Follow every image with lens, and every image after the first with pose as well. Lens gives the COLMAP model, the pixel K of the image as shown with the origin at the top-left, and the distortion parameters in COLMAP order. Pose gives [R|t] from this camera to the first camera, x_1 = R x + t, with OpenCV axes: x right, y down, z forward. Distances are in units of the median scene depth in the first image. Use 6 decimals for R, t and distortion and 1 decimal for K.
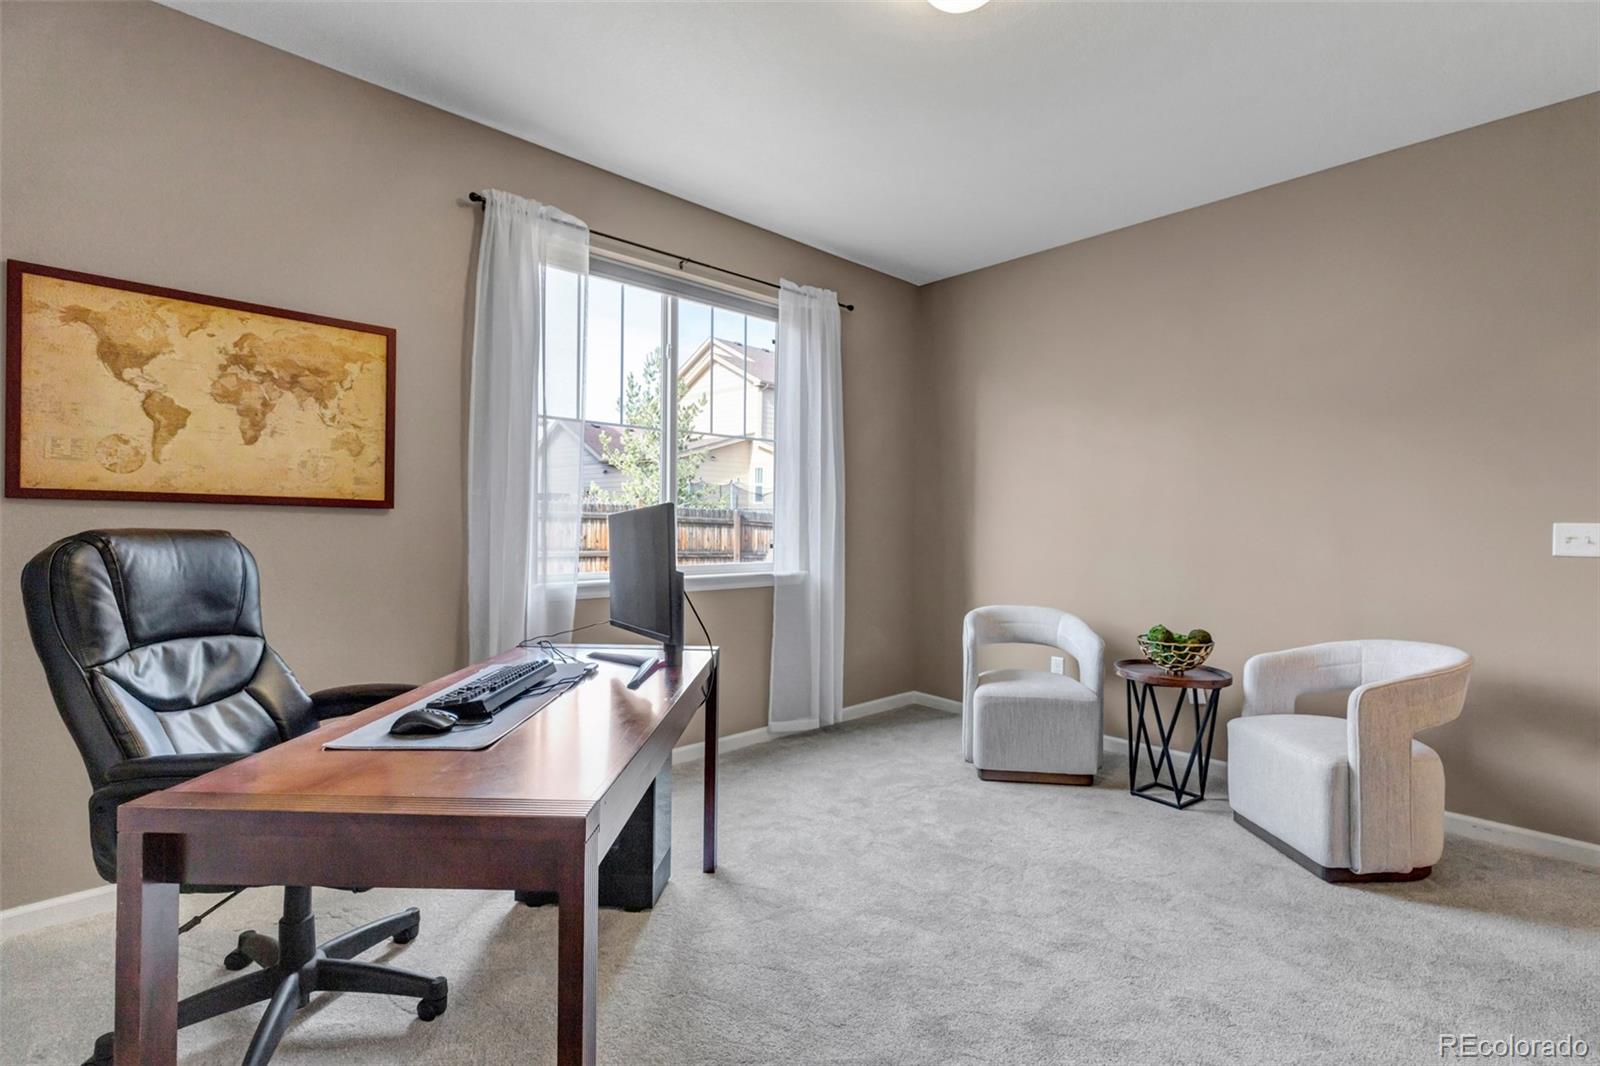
lens RADIAL K [[738.8, 0, 800.0], [0, 738.8, 533.0], [0, 0, 1]] dist [0.002316, -0.000457]
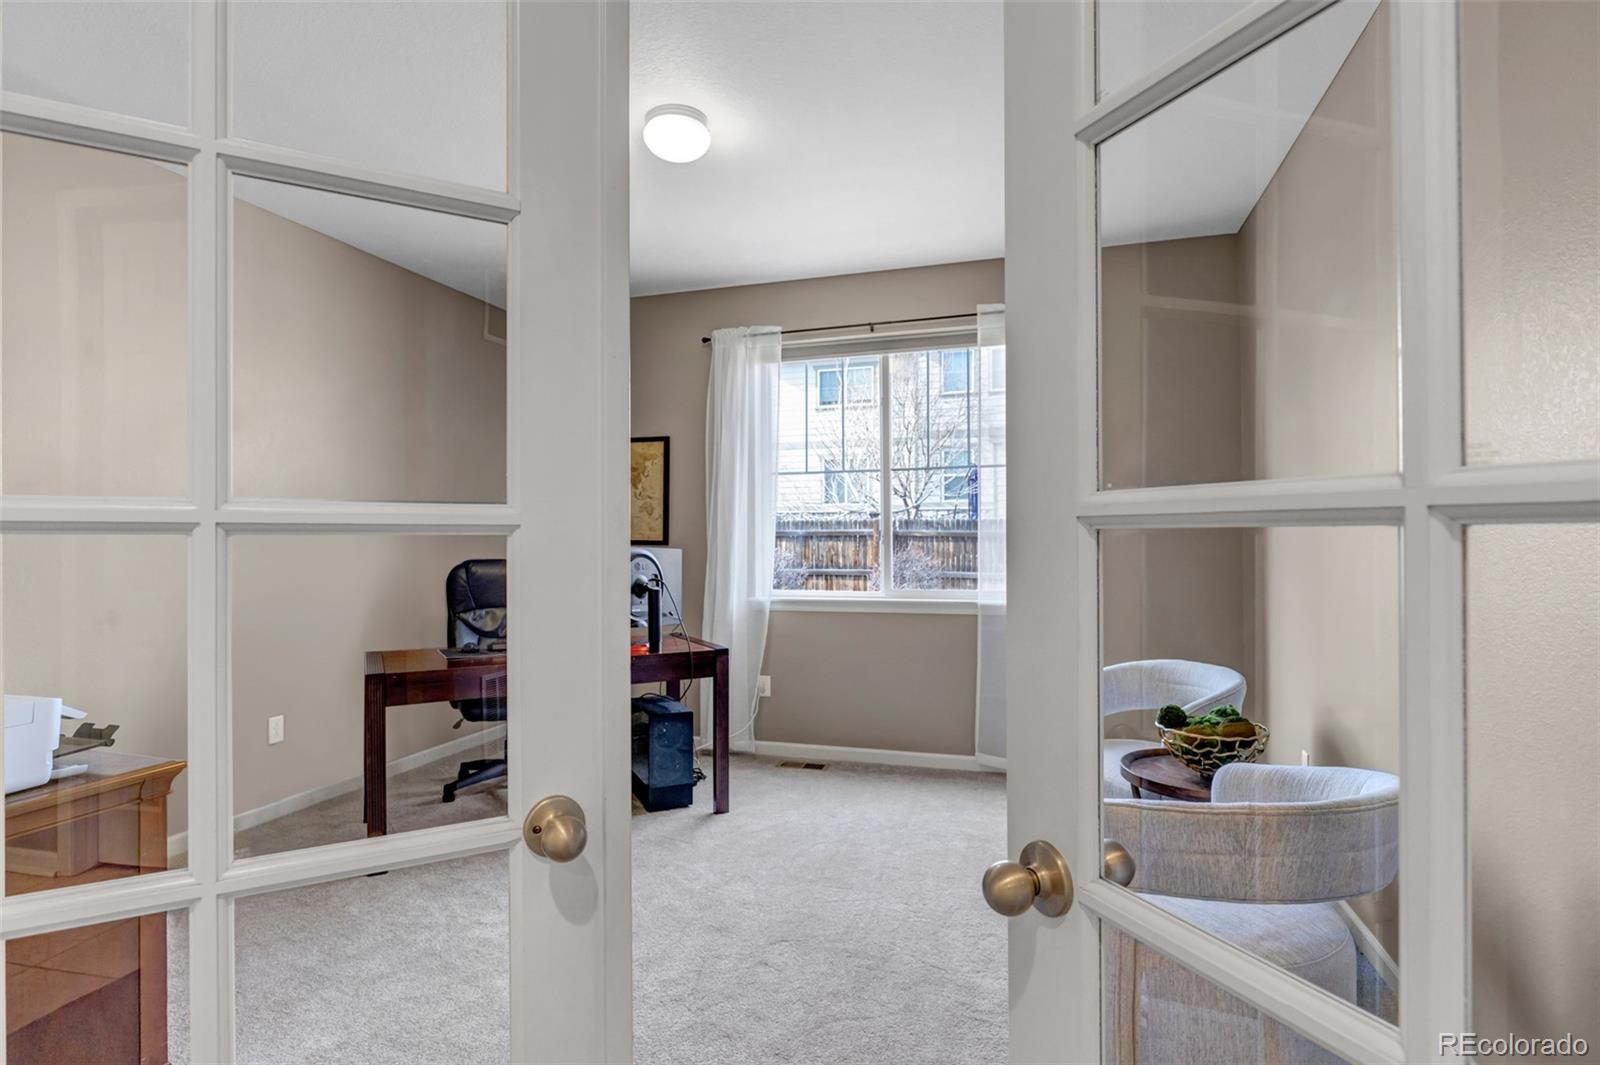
lens RADIAL K [[793.7, 0, 800.0], [0, 793.7, 532.5], [0, 0, 1]] dist [-0.001825, -0.000194]
pose [[0.493295, -0.025390, -0.869492, 0.981654], [0.001451, 0.999597, -0.028366, -0.010550], [0.869861, 0.012731, 0.493132, 0.343143]]
